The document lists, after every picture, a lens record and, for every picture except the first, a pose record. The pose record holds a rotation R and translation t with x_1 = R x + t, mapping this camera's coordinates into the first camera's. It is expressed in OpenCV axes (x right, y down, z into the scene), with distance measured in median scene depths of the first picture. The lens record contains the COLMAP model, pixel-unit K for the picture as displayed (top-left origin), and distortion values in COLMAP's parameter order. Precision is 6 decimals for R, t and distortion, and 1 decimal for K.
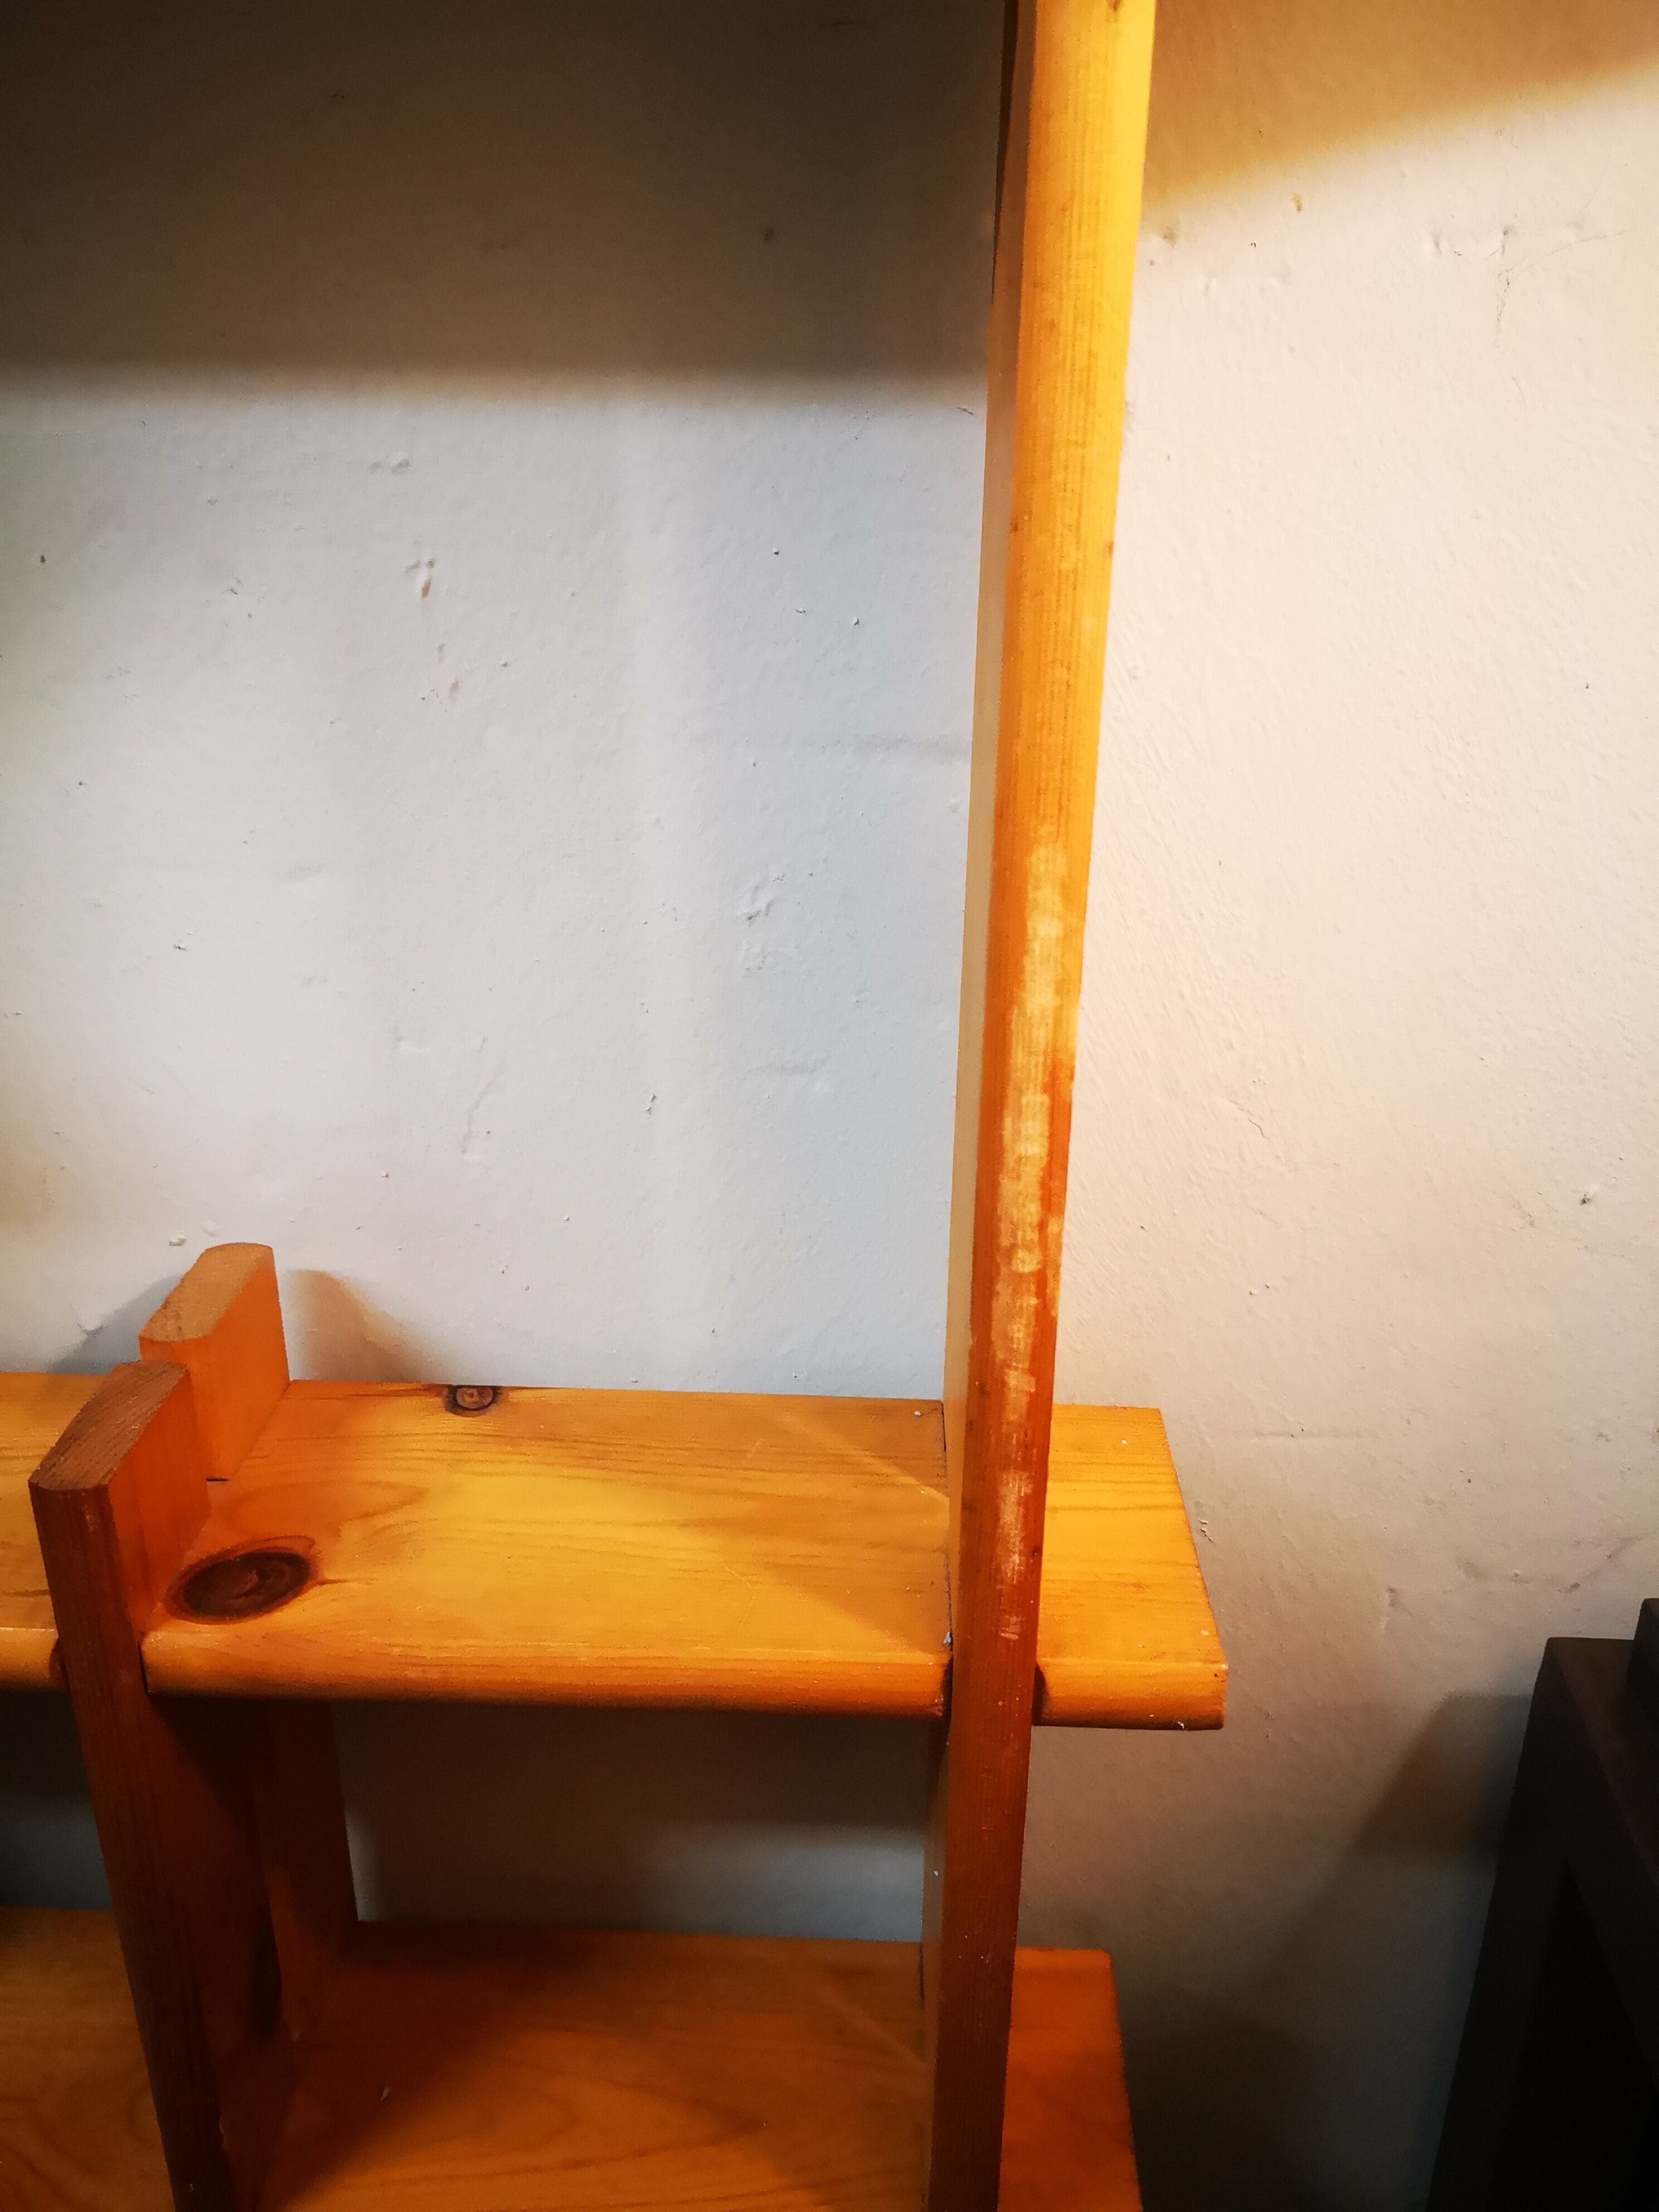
lens RADIAL K [[1752.9, 0, 825.5], [0, 1752.9, 1104.4], [0, 0, 1]] dist [0.085522, -0.125275]
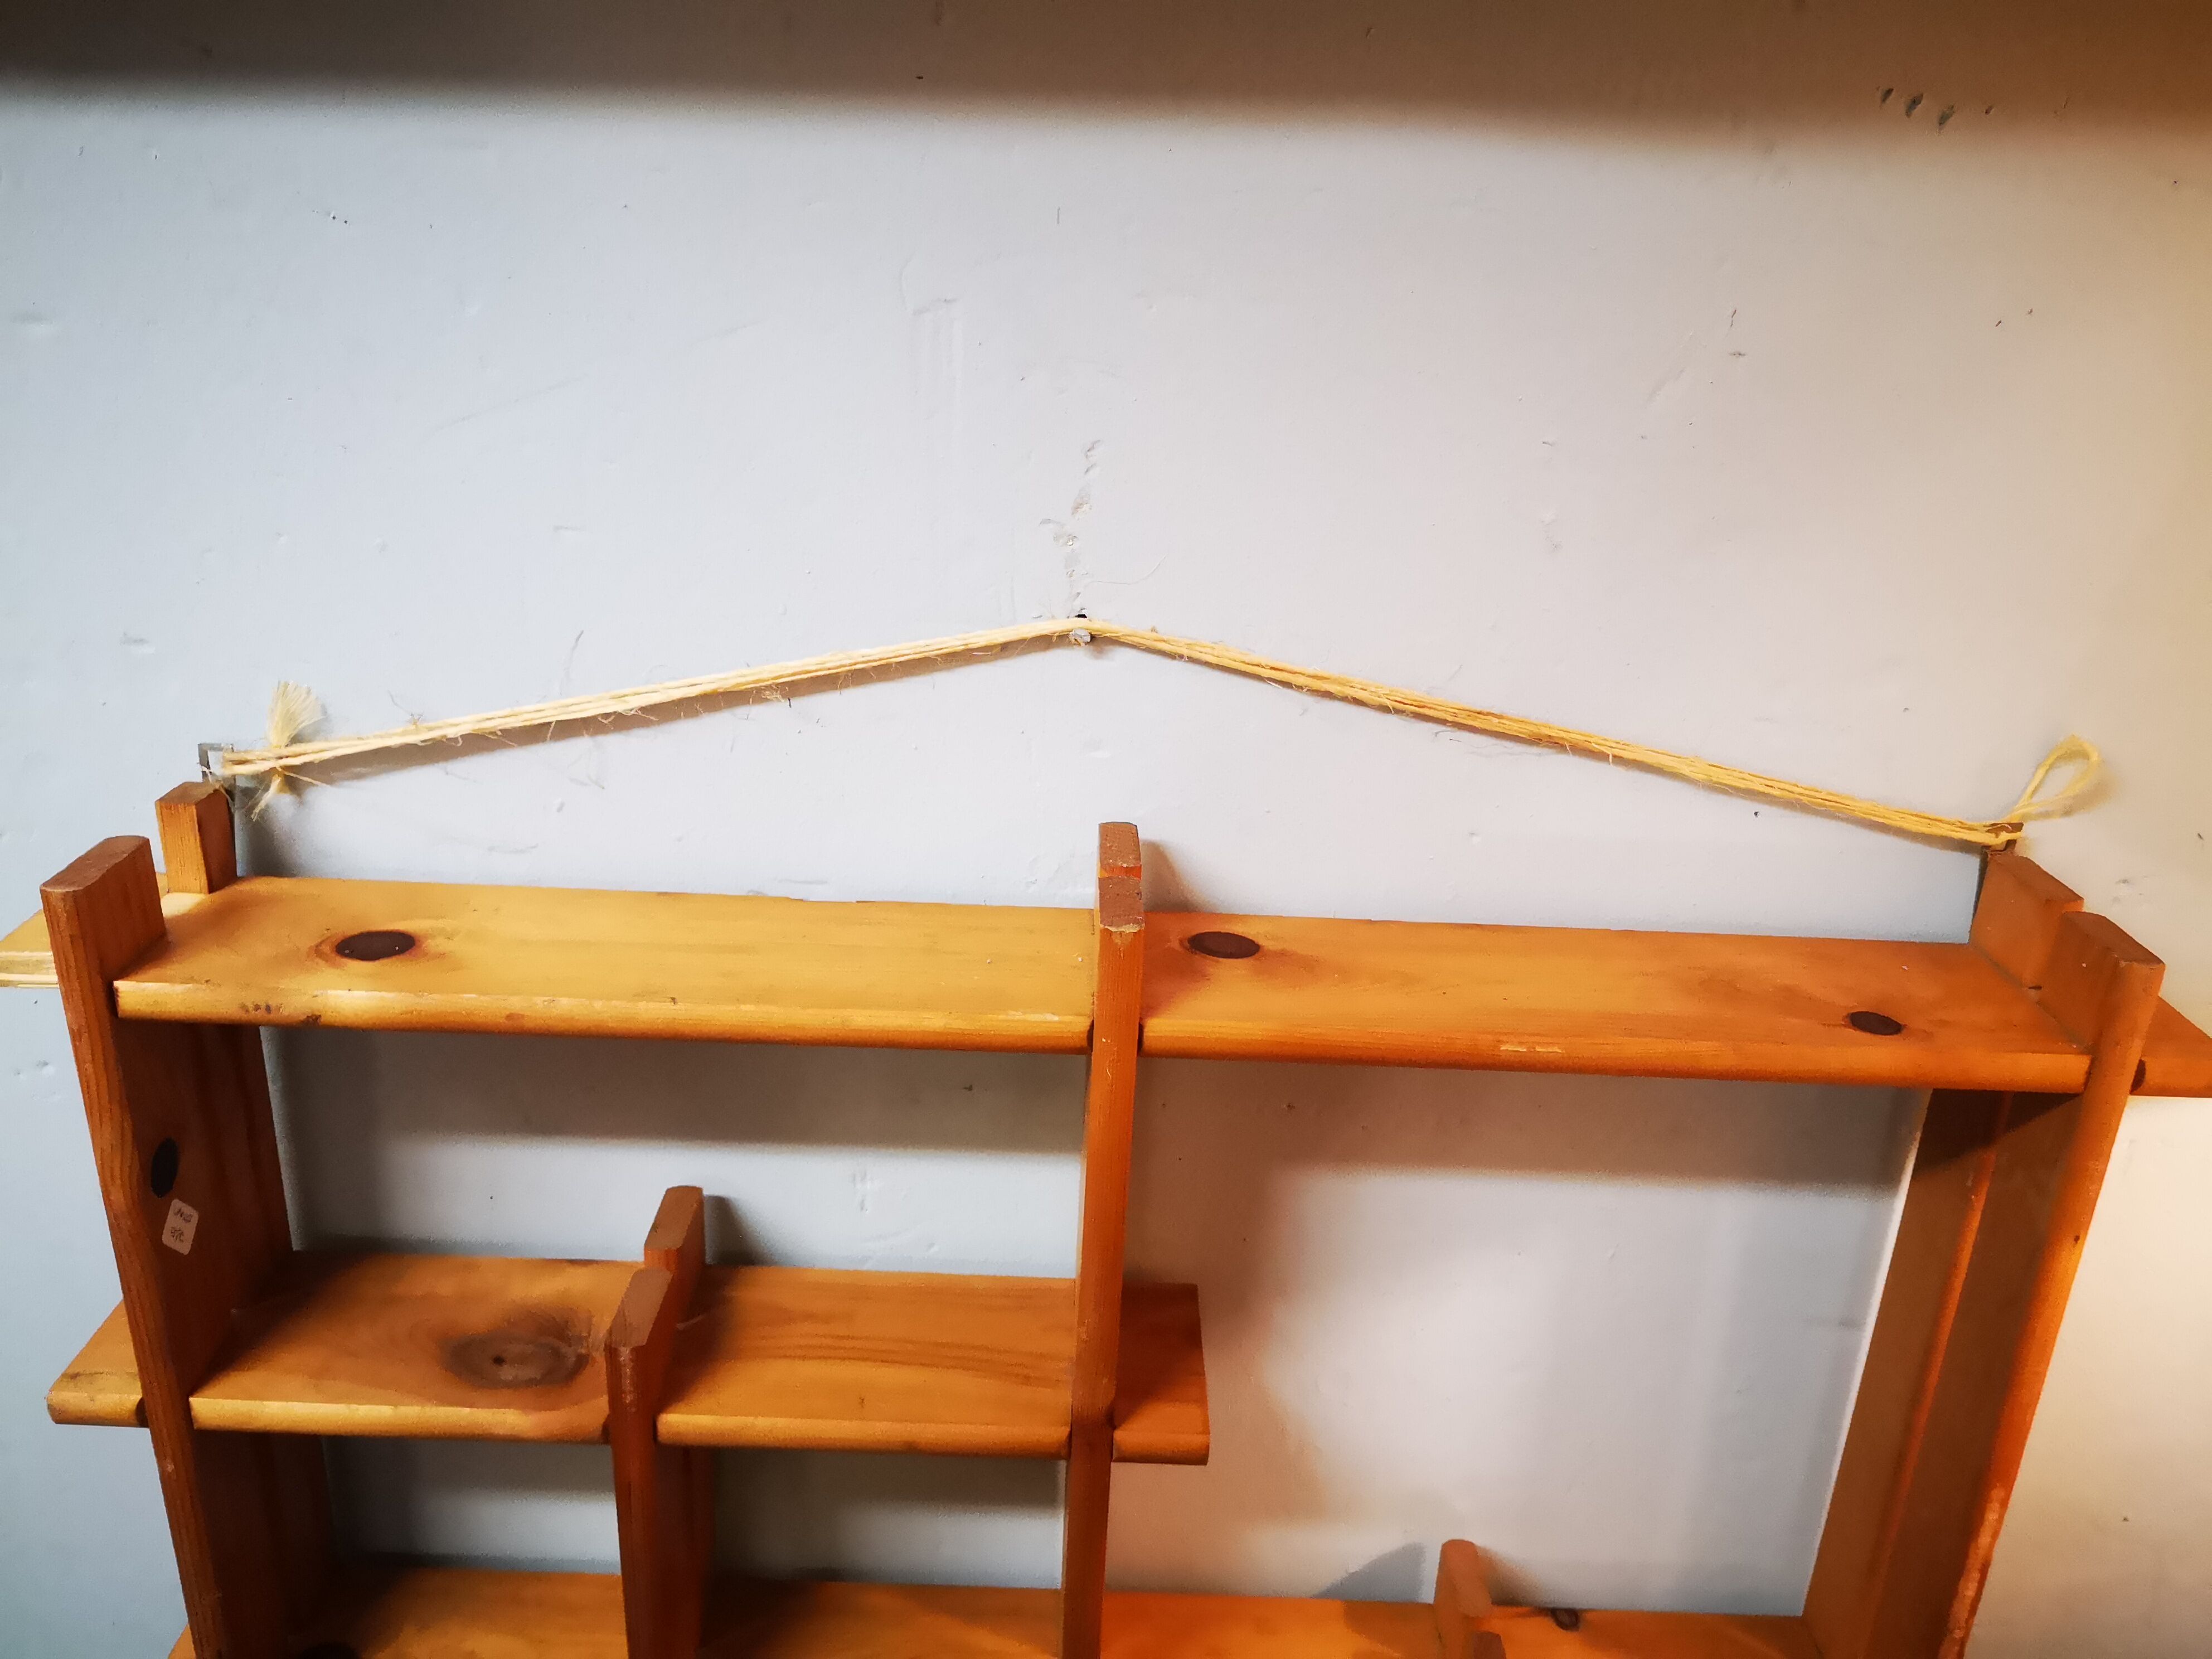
lens RADIAL K [[1752.9, 0, 1105.2], [0, 1752.9, 818.8], [0, 0, 1]] dist [0.085522, -0.125275]
pose [[0.998327, 0.015845, 0.055614, -0.990613], [-0.014283, 0.999496, -0.028362, -0.772723], [-0.056036, 0.027520, 0.998049, -1.122637]]
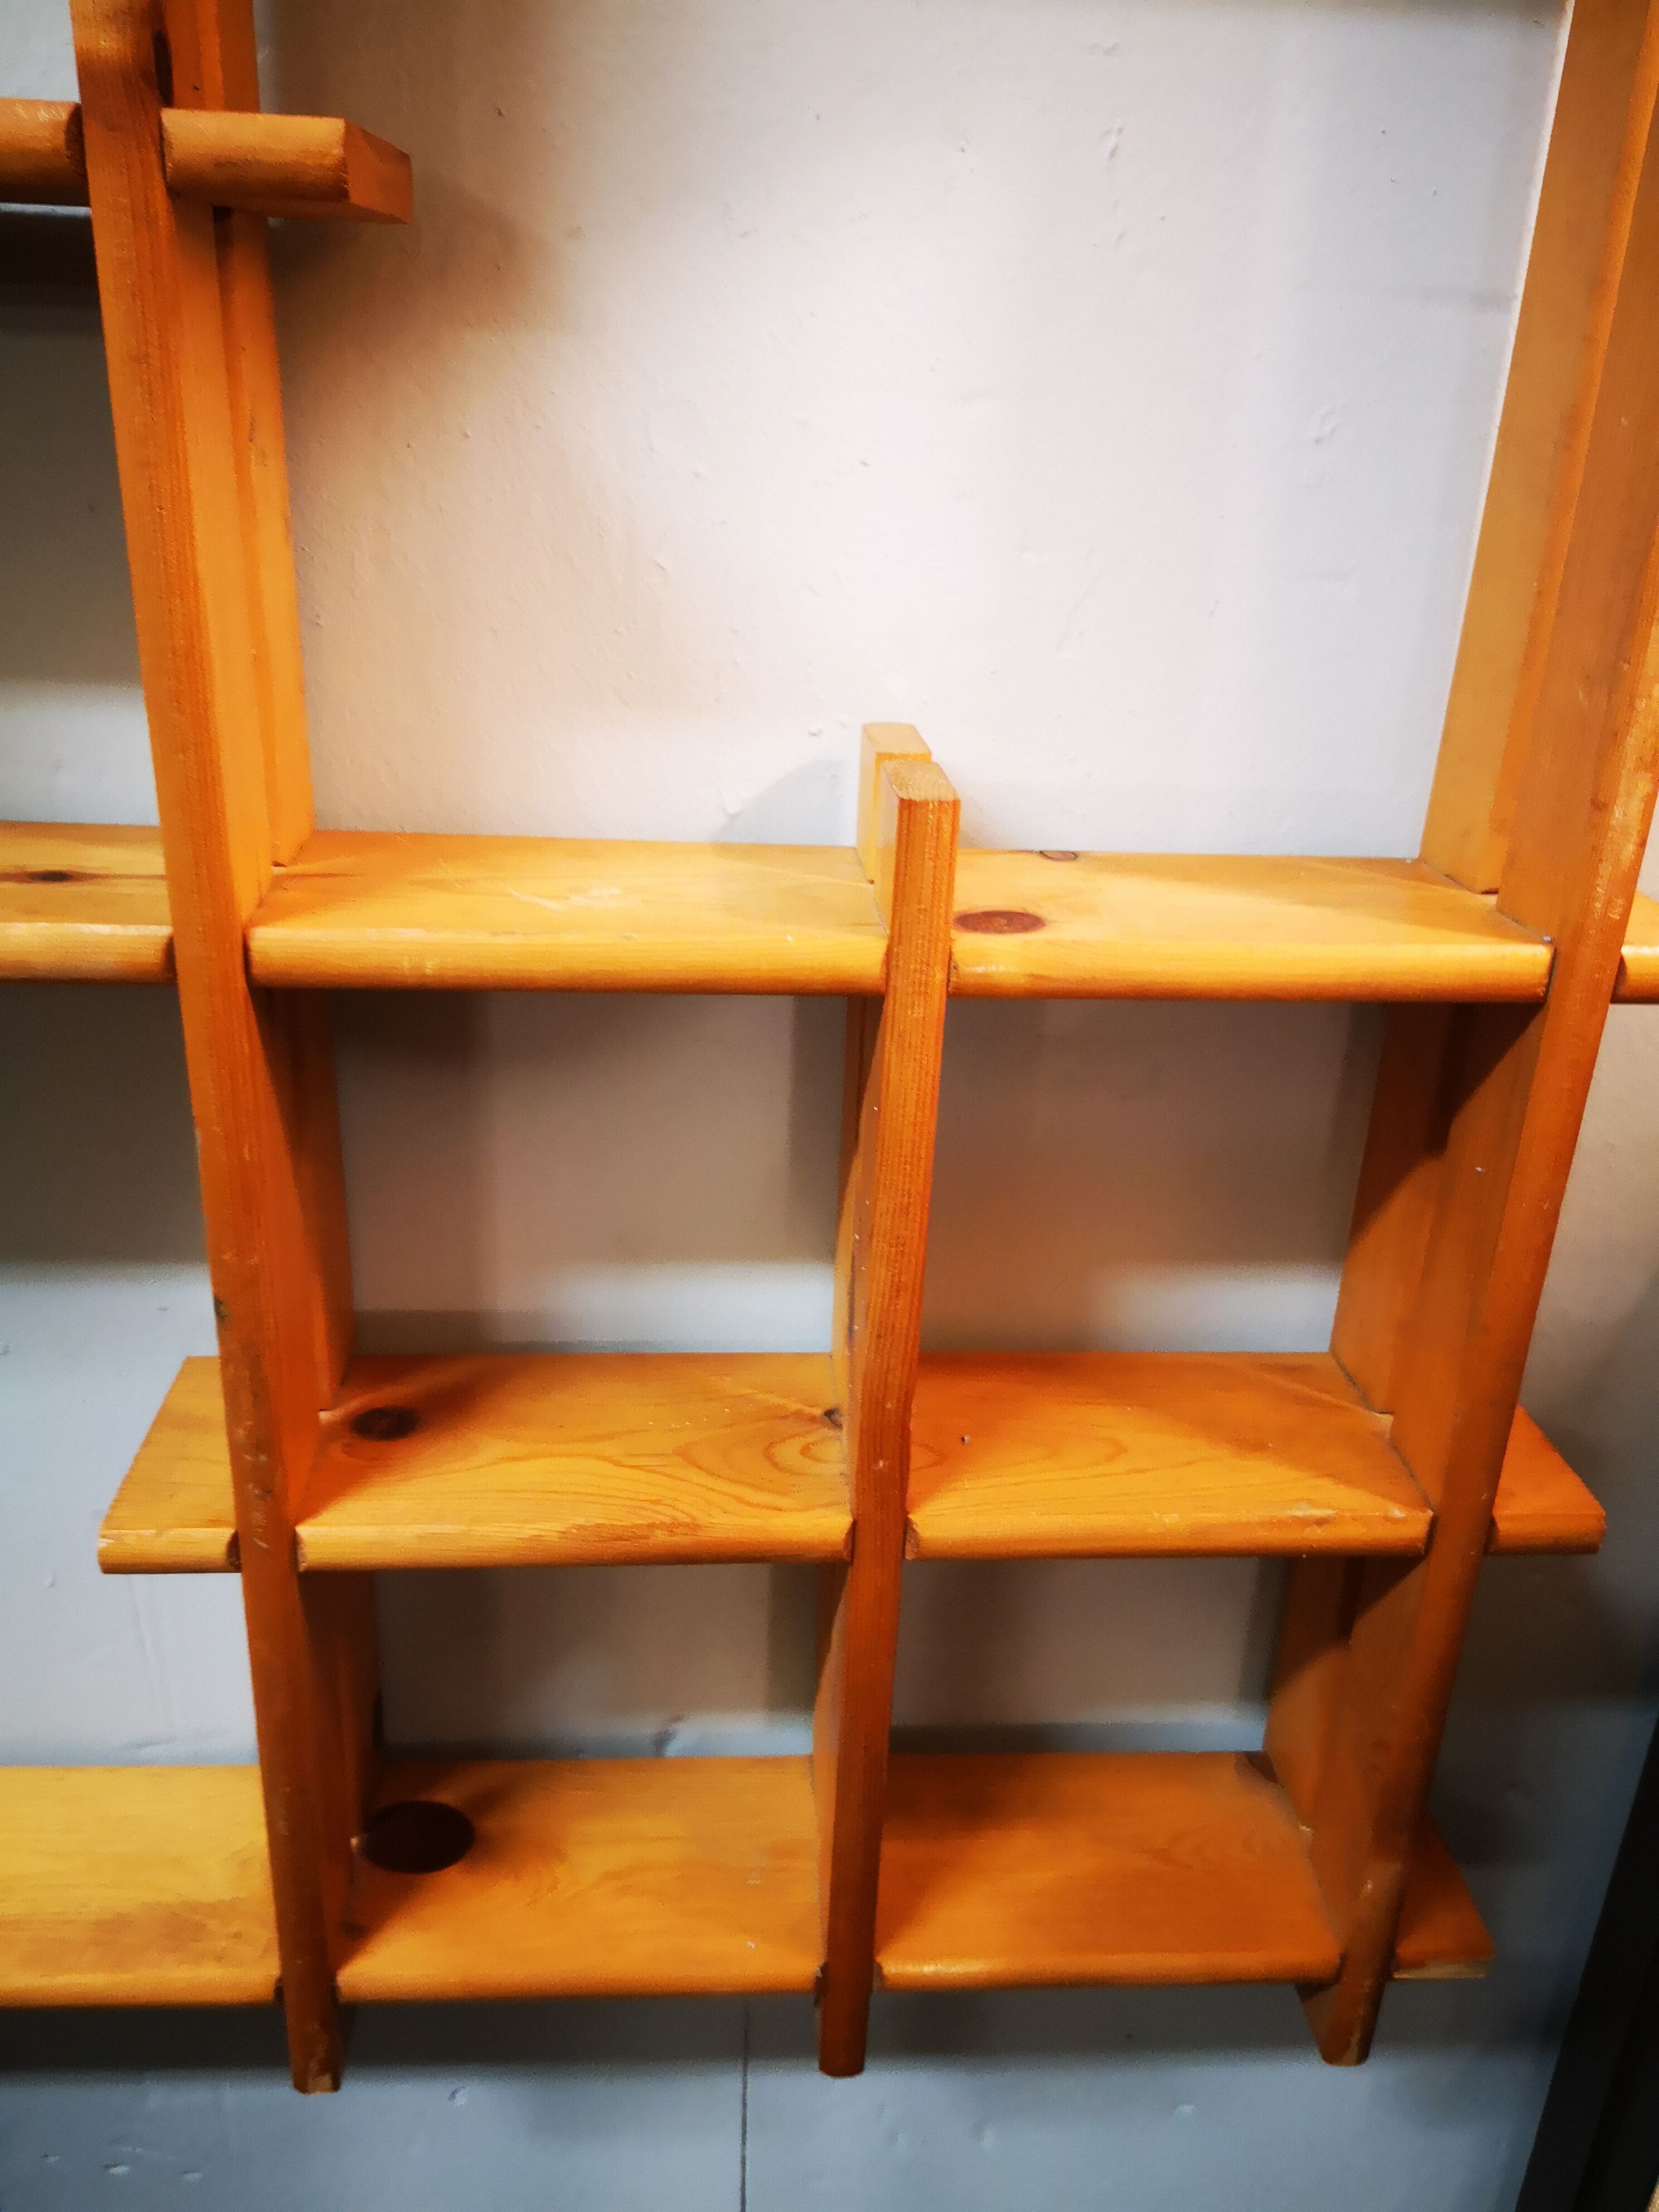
lens RADIAL K [[1752.9, 0, 825.5], [0, 1752.9, 1104.4], [0, 0, 1]] dist [0.085522, -0.125275]
pose [[0.992961, -0.014617, 0.117540, -0.615939], [0.015099, 0.999881, -0.003206, 0.413415], [-0.117479, 0.004959, 0.993063, -0.259130]]
